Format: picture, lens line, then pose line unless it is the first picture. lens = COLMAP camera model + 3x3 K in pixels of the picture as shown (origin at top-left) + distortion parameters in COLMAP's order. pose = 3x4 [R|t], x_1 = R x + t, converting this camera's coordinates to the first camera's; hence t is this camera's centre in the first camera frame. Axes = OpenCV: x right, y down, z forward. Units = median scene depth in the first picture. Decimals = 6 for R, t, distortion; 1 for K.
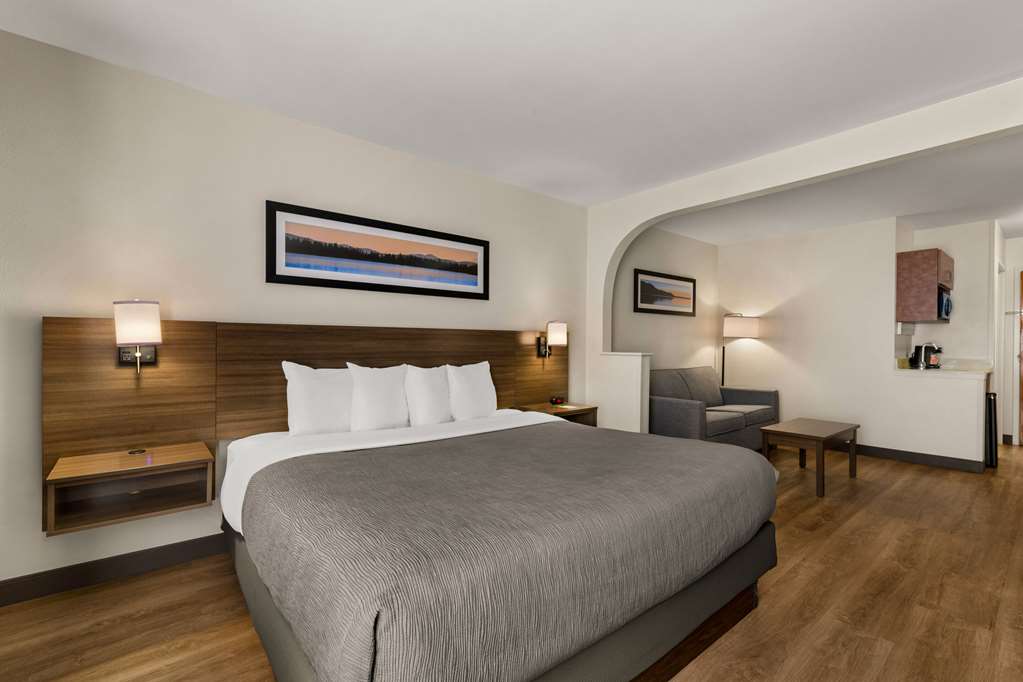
lens RADIAL K [[455.6, 0, 511.5], [0, 455.6, 341.0], [0, 0, 1]] dist [0.001530, 0.000373]
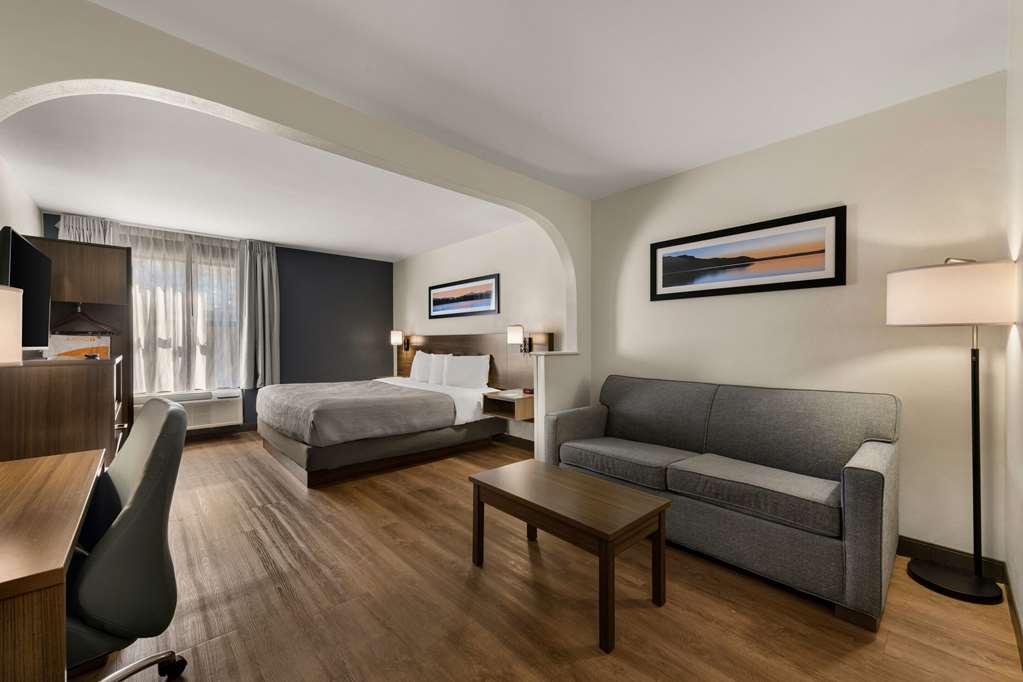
lens RADIAL K [[396.8, 0, 540.5], [0, 396.8, 343.8], [0, 0, 1]] dist [-0.001680, -0.000149]
pose [[0.086298, -0.001672, -0.996268, 1.277865], [0.002106, 0.999997, -0.001496, 0.013637], [0.996267, -0.001969, 0.086301, 1.043212]]
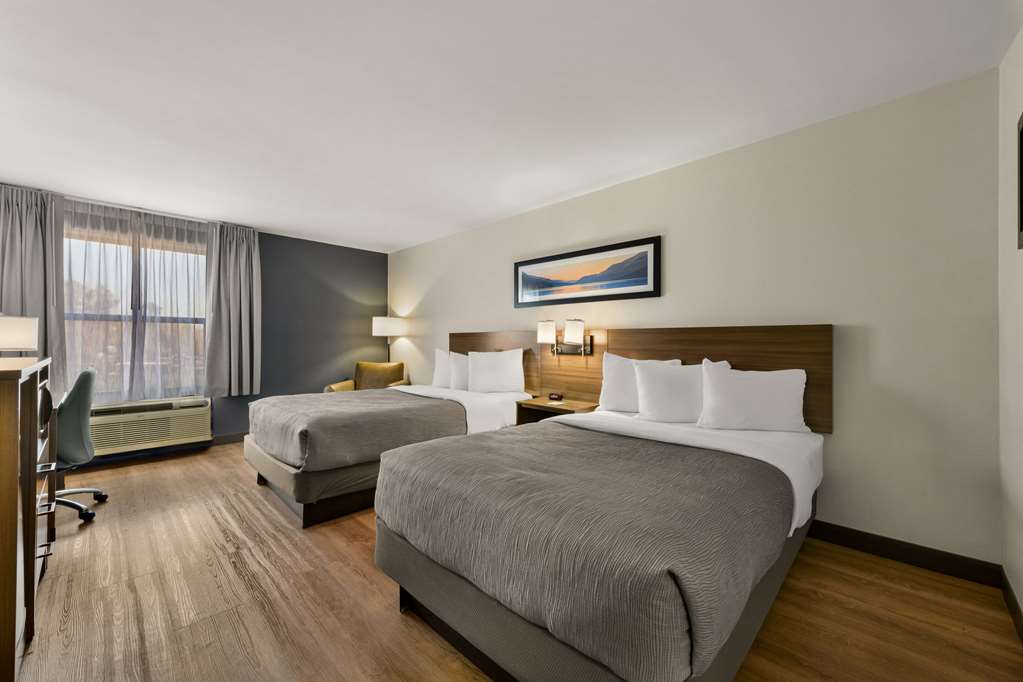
lens RADIAL K [[396.8, 0, 540.5], [0, 396.8, 343.8], [0, 0, 1]] dist [-0.001680, -0.000149]
pose [[0.142379, -0.000396, -0.989812, 0.751868], [0.003375, 0.999994, 0.000085, 0.008694], [0.989806, -0.003353, 0.142380, 0.638087]]
